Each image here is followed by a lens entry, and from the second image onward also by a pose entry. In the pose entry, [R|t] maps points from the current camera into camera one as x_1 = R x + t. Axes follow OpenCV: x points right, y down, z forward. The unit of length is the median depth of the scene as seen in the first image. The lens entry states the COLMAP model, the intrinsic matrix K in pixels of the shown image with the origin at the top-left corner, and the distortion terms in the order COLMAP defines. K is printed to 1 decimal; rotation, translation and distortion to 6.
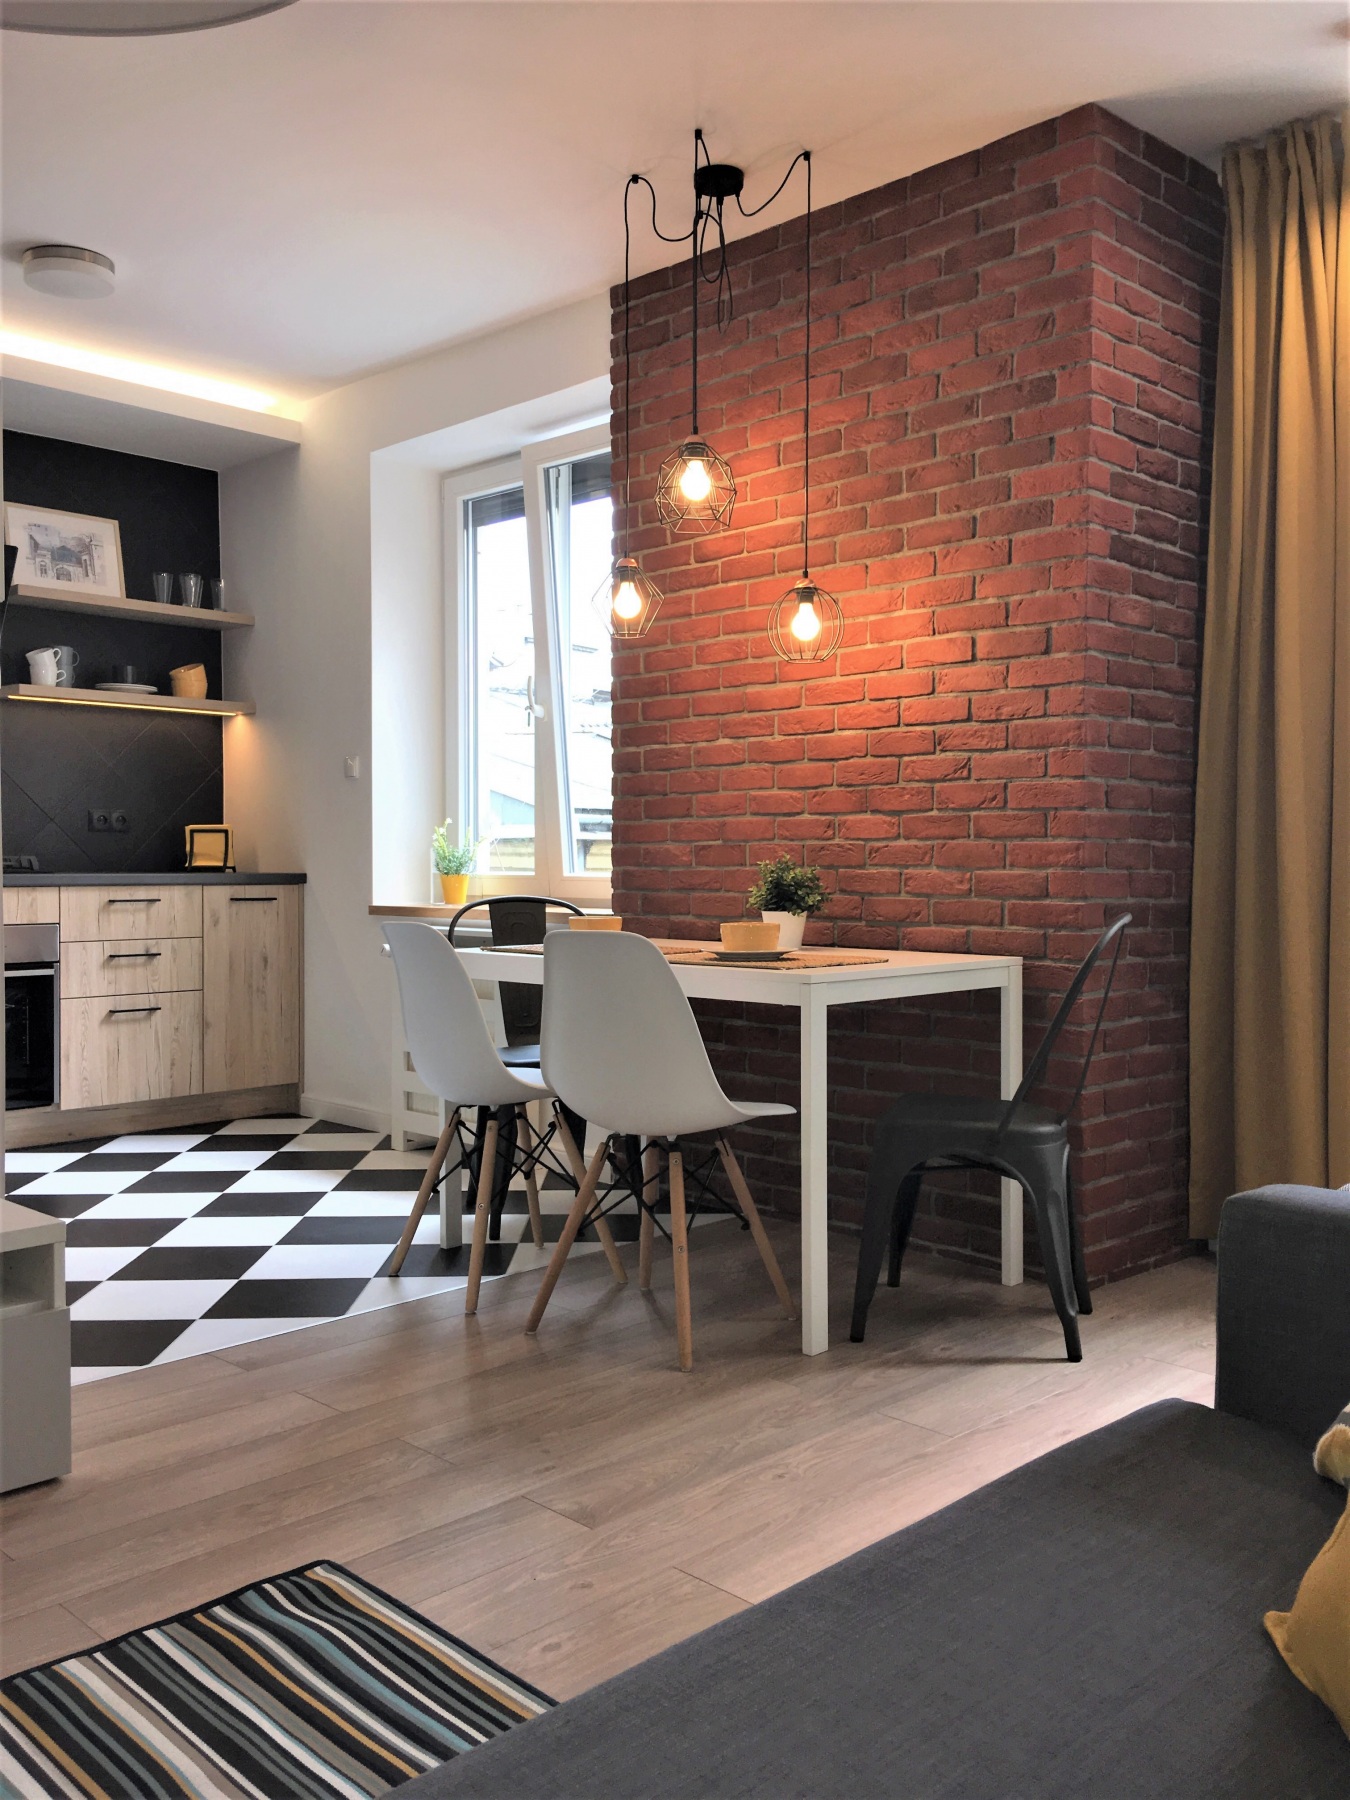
lens RADIAL K [[1520.2, 0, 675.0], [0, 1520.2, 900.0], [0, 0, 1]] dist [0.130195, -0.207933]
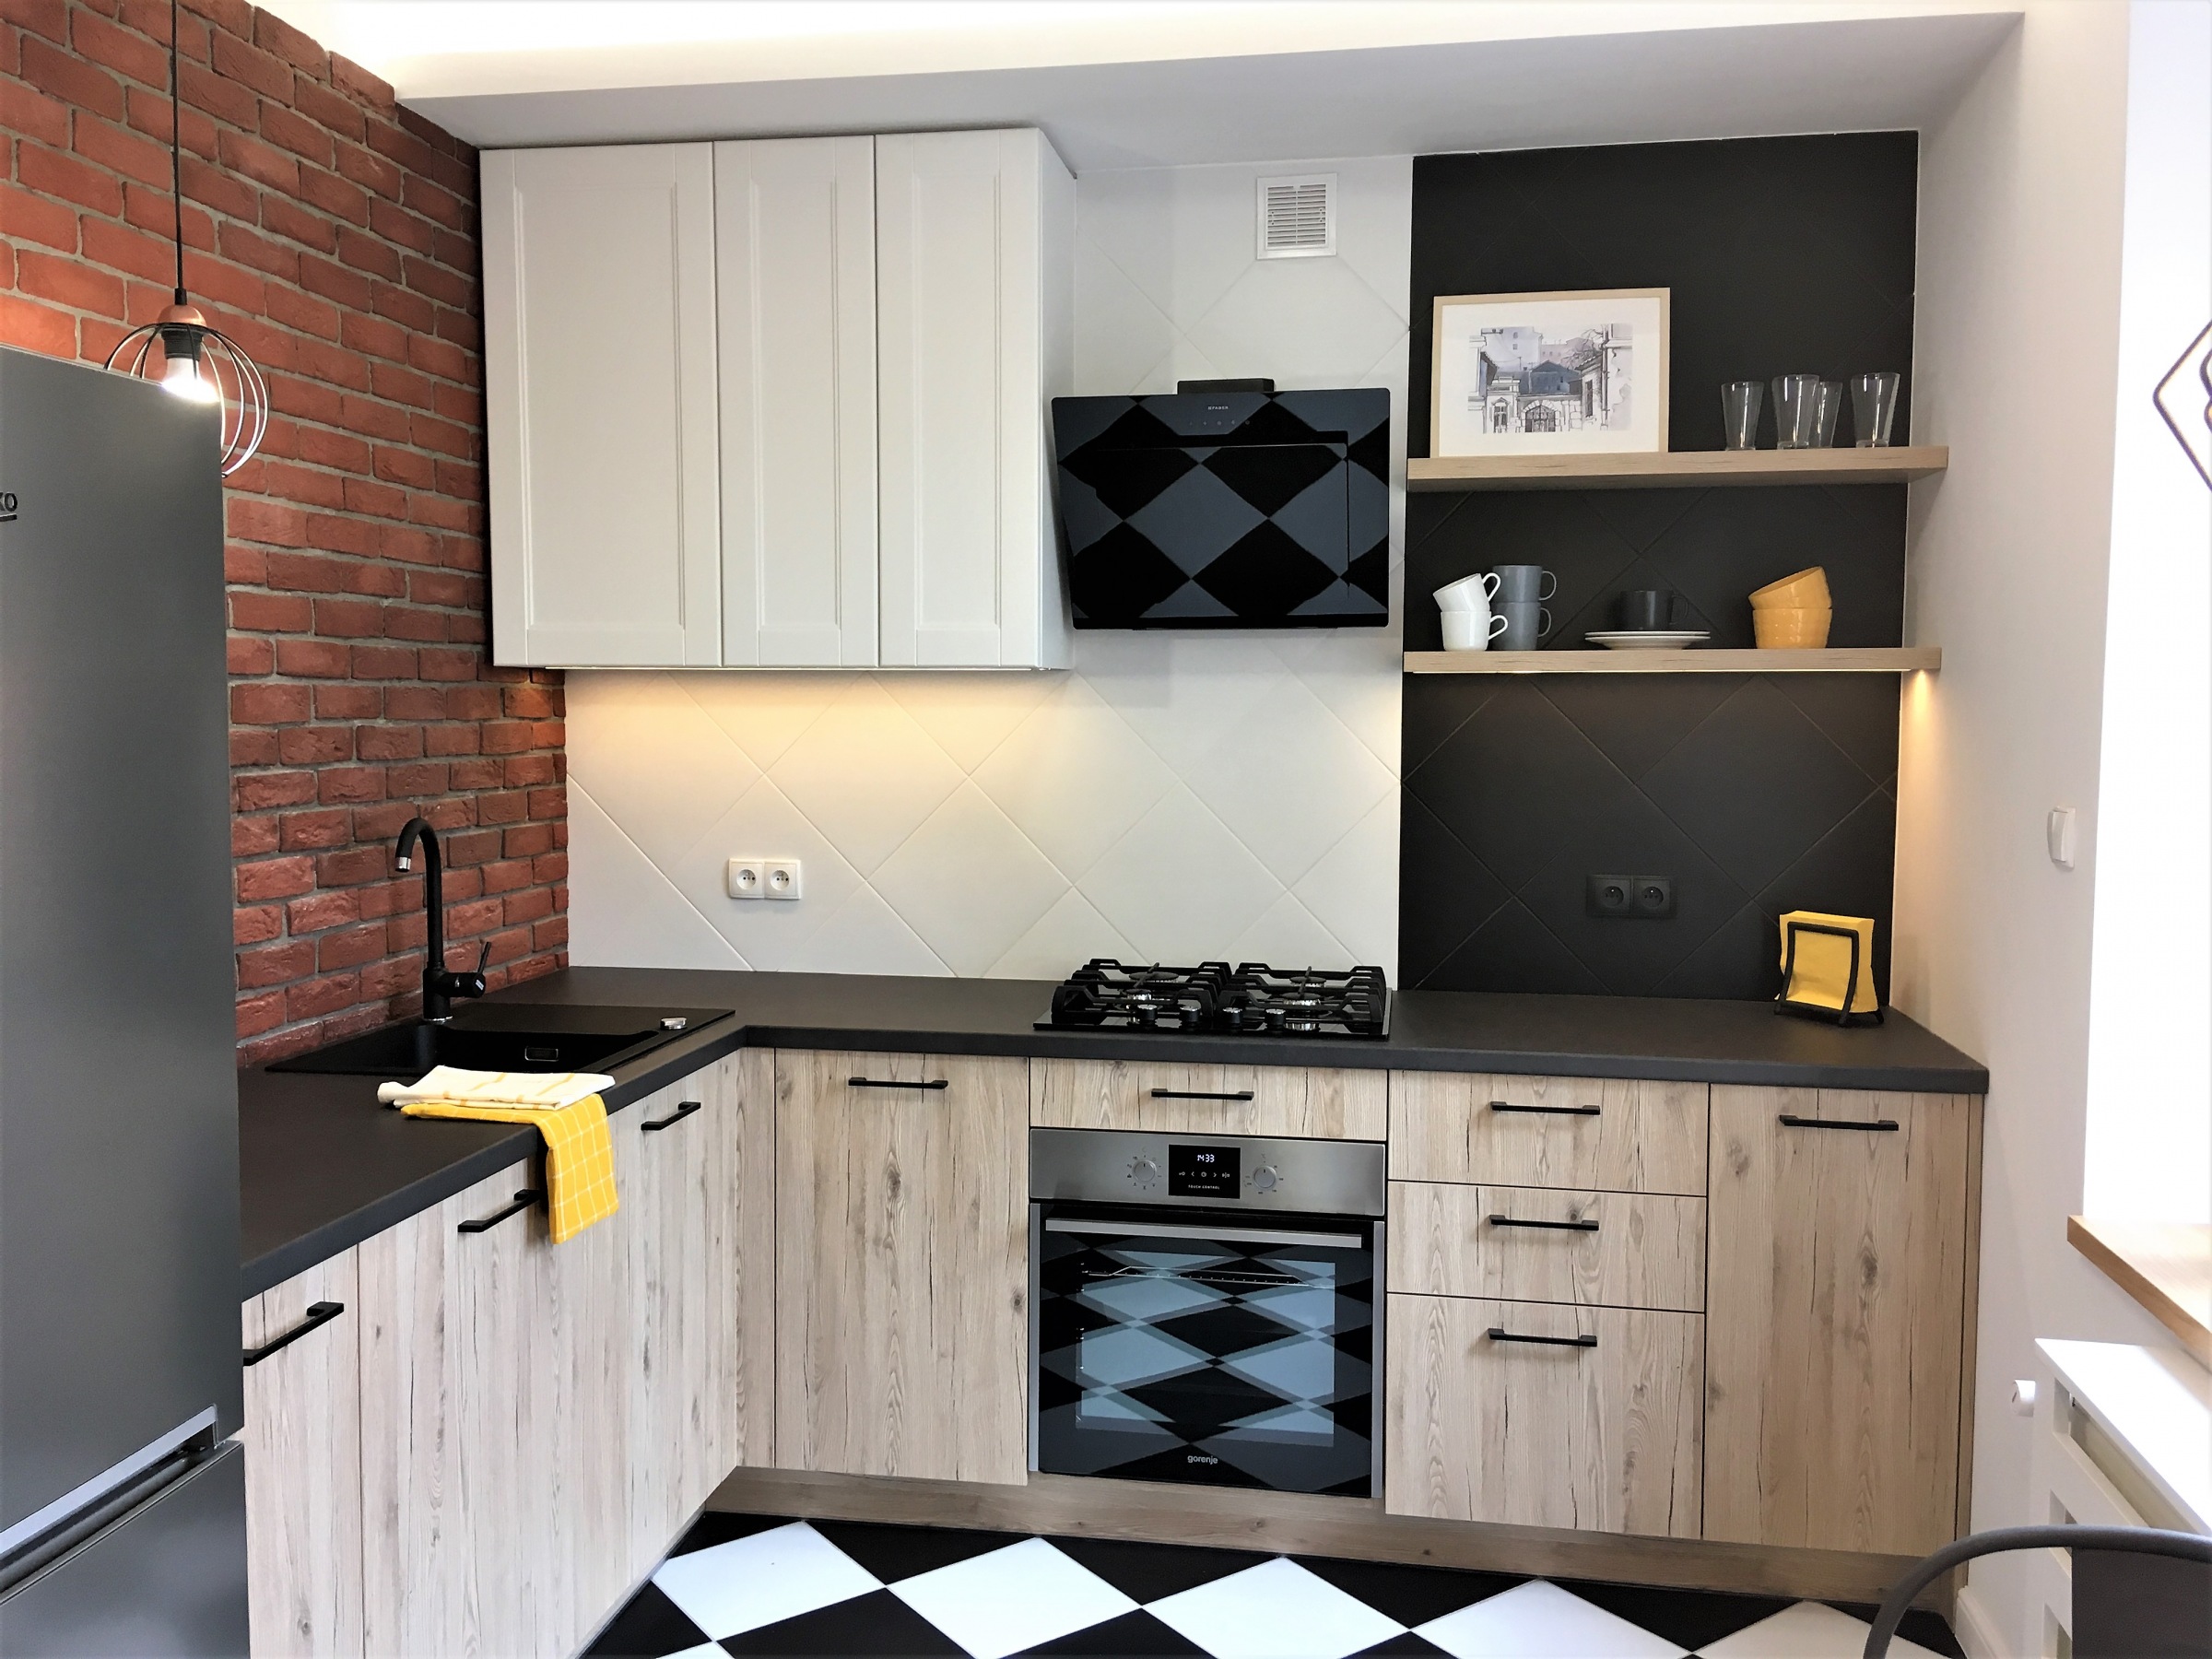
lens RADIAL K [[1868.1, 0, 1106.0], [0, 1868.1, 829.5], [0, 0, 1]] dist [0.130195, -0.207933]
pose [[0.583877, 0.057386, -0.809812, 0.031544], [-0.025273, 0.998300, 0.052521, -0.105369], [0.811449, -0.010199, 0.584334, 0.521728]]
